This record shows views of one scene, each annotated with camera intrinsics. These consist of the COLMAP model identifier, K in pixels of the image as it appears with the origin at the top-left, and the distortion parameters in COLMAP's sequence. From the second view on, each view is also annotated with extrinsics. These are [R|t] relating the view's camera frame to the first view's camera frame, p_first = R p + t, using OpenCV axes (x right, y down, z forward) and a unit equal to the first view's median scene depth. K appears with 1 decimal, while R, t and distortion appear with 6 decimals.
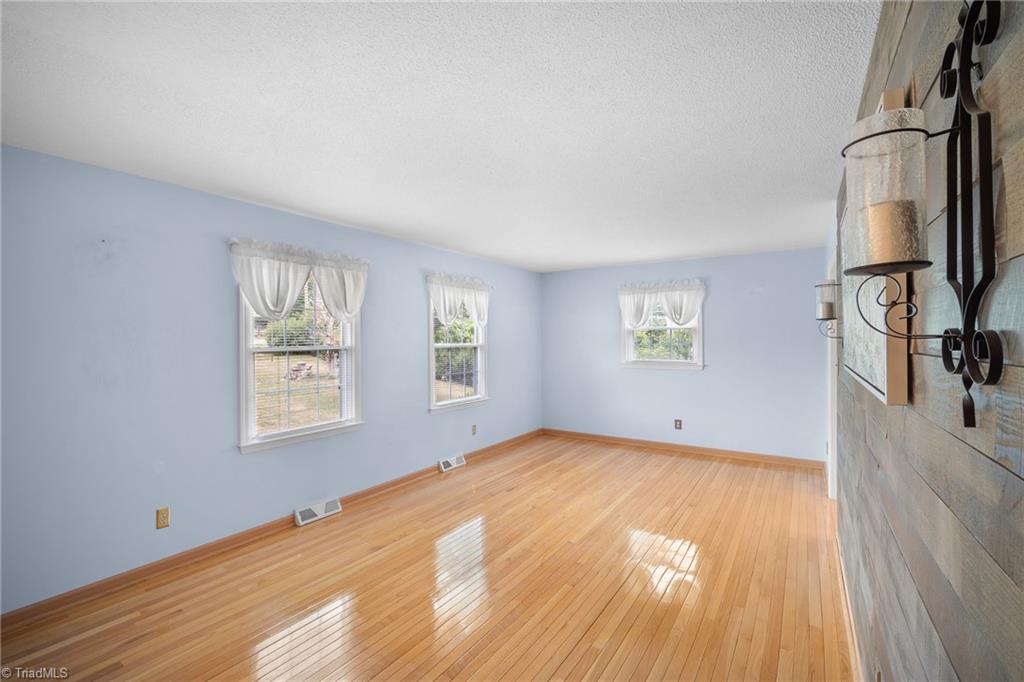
lens RADIAL K [[451.0, 0, 508.0], [0, 451.0, 343.4], [0, 0, 1]] dist [-0.006769, 0.000125]
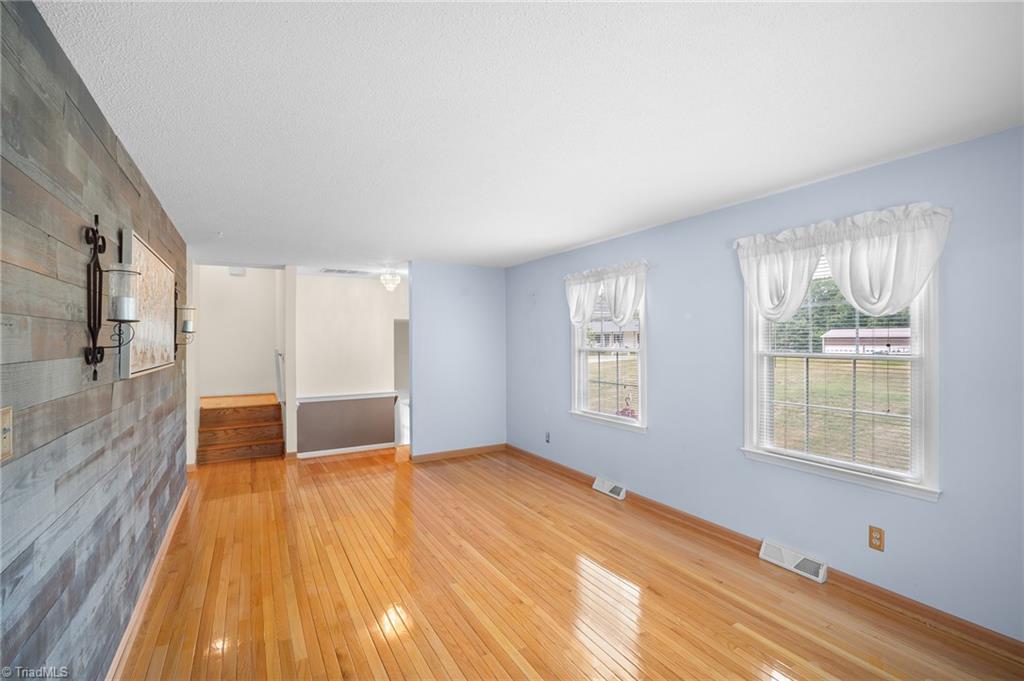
lens RADIAL K [[451.0, 0, 508.0], [0, 451.0, 342.9], [0, 0, 1]] dist [-0.006769, 0.000125]
pose [[-0.453513, 0.005626, -0.891232, 0.794067], [-0.002600, 0.999967, 0.007636, -0.014571], [0.891246, 0.005780, -0.453483, 1.387786]]
